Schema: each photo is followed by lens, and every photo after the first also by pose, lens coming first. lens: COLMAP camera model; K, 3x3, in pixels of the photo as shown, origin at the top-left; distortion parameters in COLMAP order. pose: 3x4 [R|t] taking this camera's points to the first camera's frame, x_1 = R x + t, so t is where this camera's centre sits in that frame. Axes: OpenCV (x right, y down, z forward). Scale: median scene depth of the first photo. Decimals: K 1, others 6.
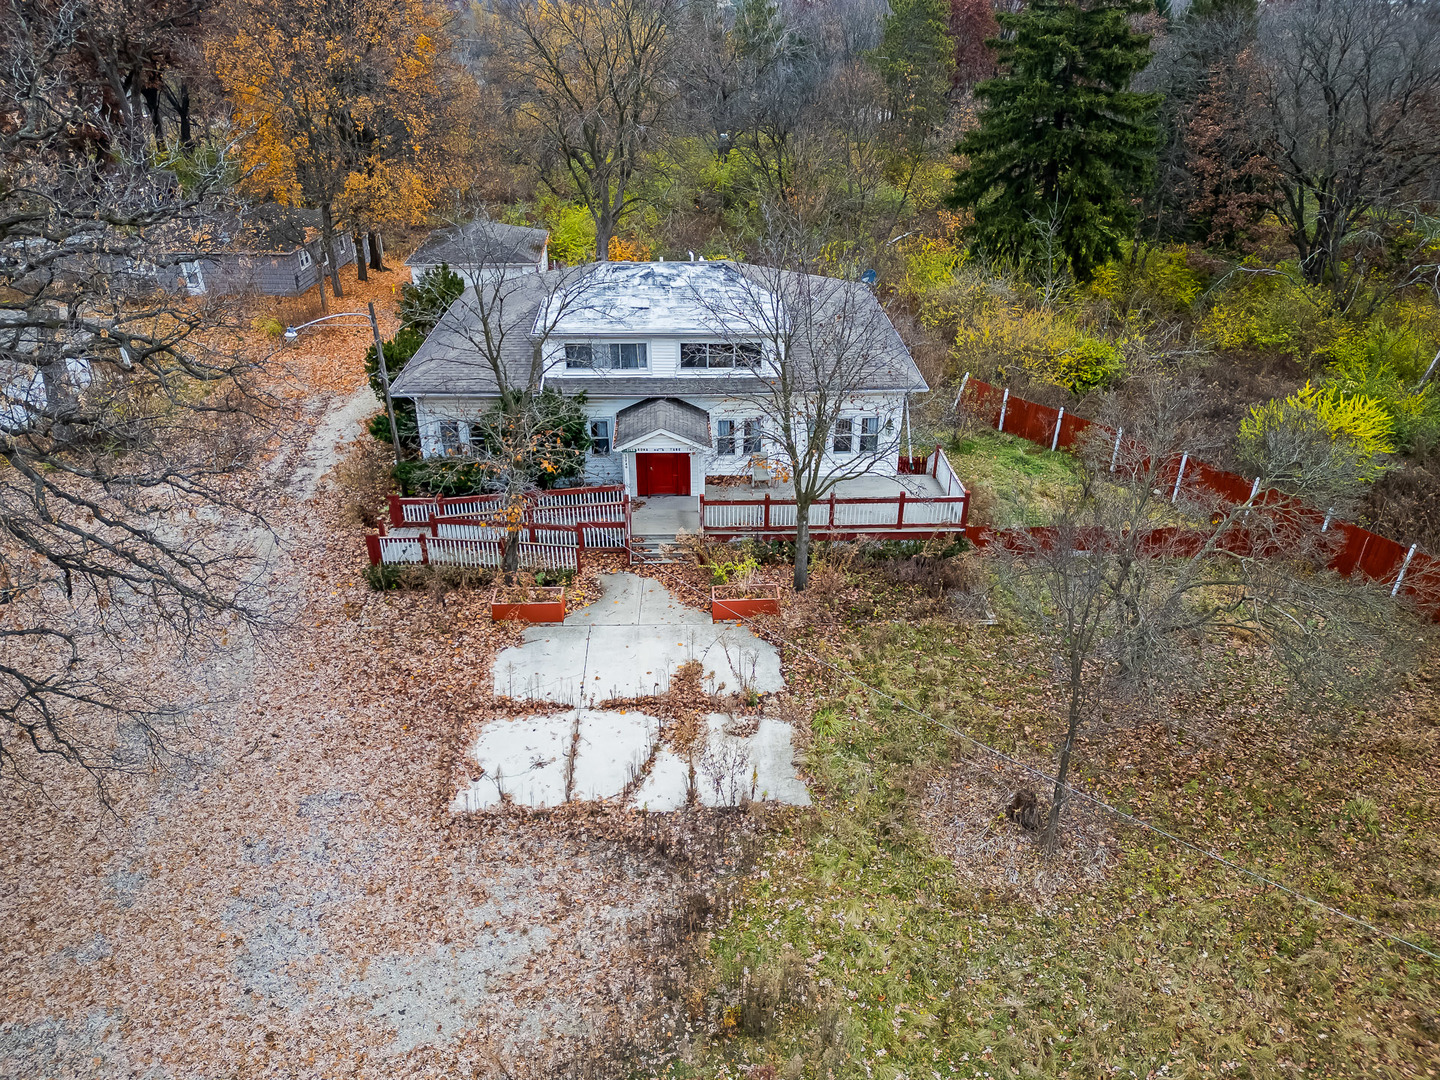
lens RADIAL K [[997.2, 0, 718.7], [0, 997.2, 538.8], [0, 0, 1]] dist [0.040713, -0.013136]
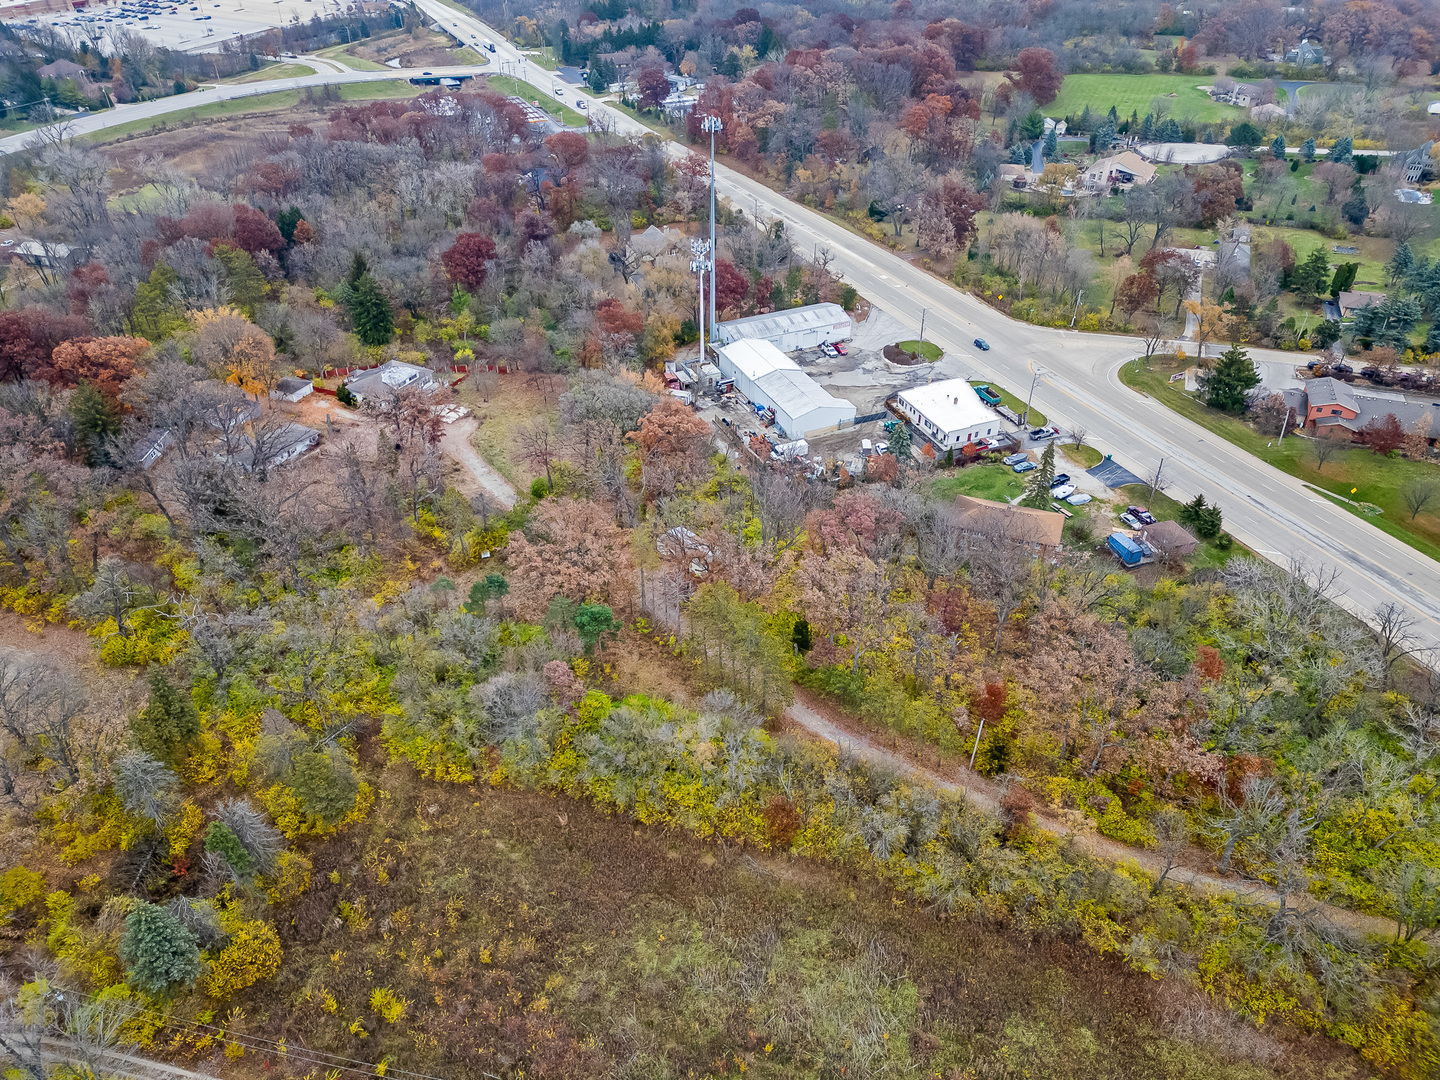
lens RADIAL K [[997.2, 0, 721.1], [0, 997.2, 544.2], [0, 0, 1]] dist [0.040713, -0.013136]
pose [[0.464519, -0.512502, 0.722194, -6.342620], [0.415542, 0.846307, 0.333300, -0.858700], [-0.782015, 0.145278, 0.606092, -6.538125]]
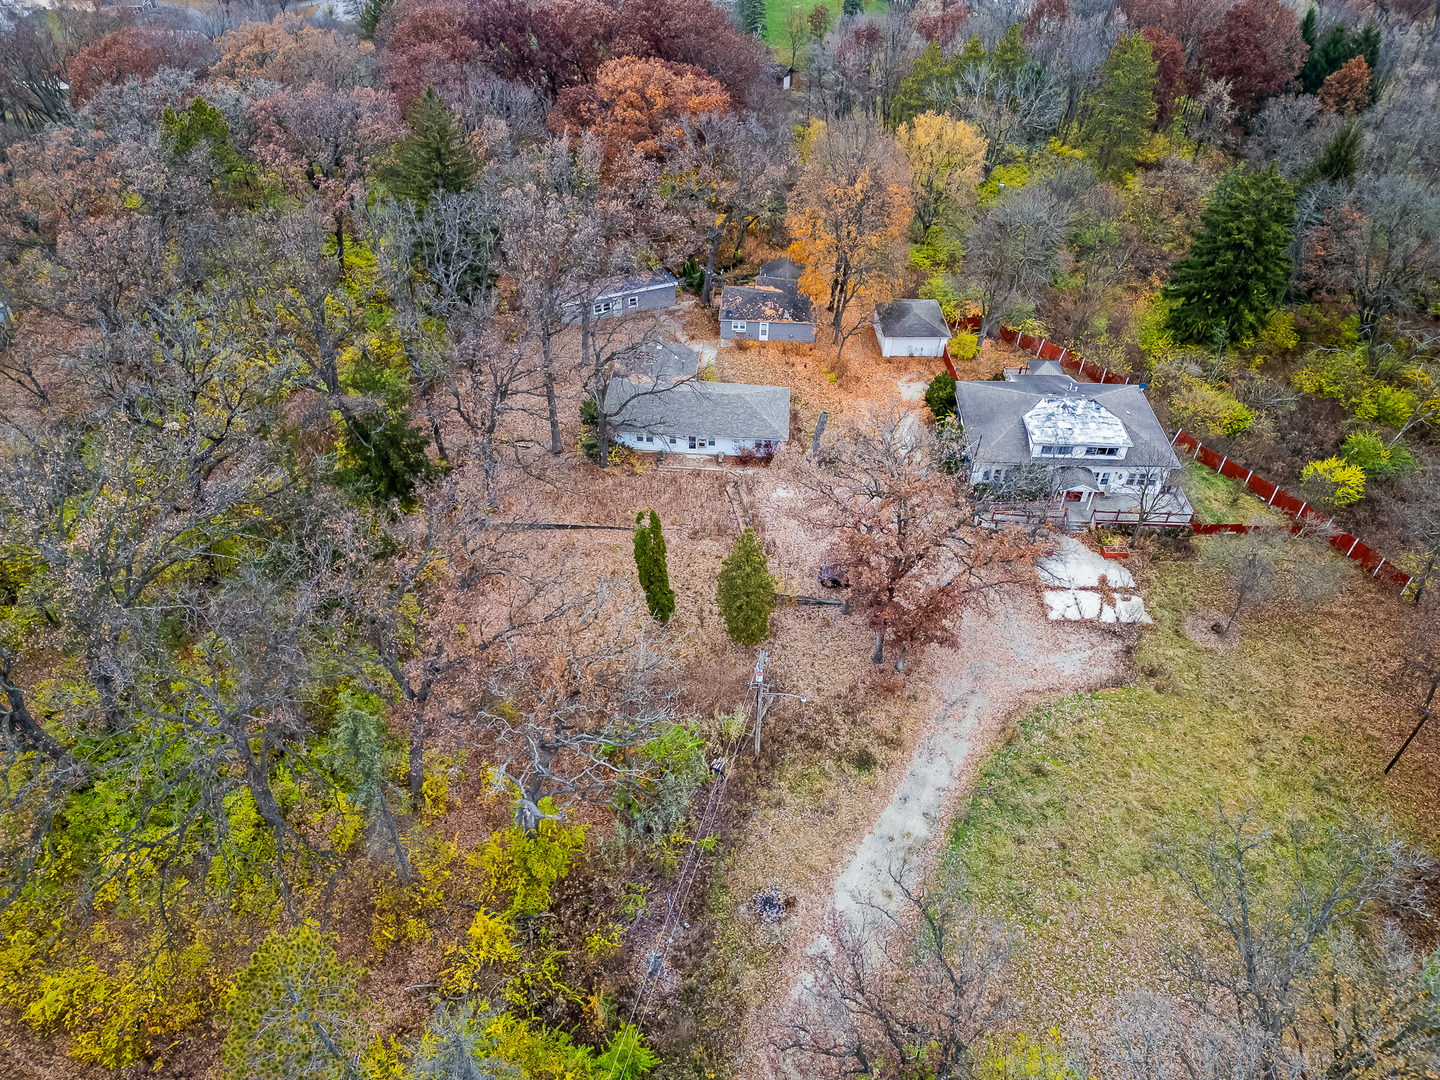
lens RADIAL K [[997.2, 0, 718.0], [0, 997.2, 541.3], [0, 0, 1]] dist [0.040713, -0.013136]
pose [[0.998198, 0.050426, -0.032531, -1.183321], [-0.042078, 0.974665, 0.219677, -0.641825], [0.042784, -0.217912, 0.975030, -2.164679]]
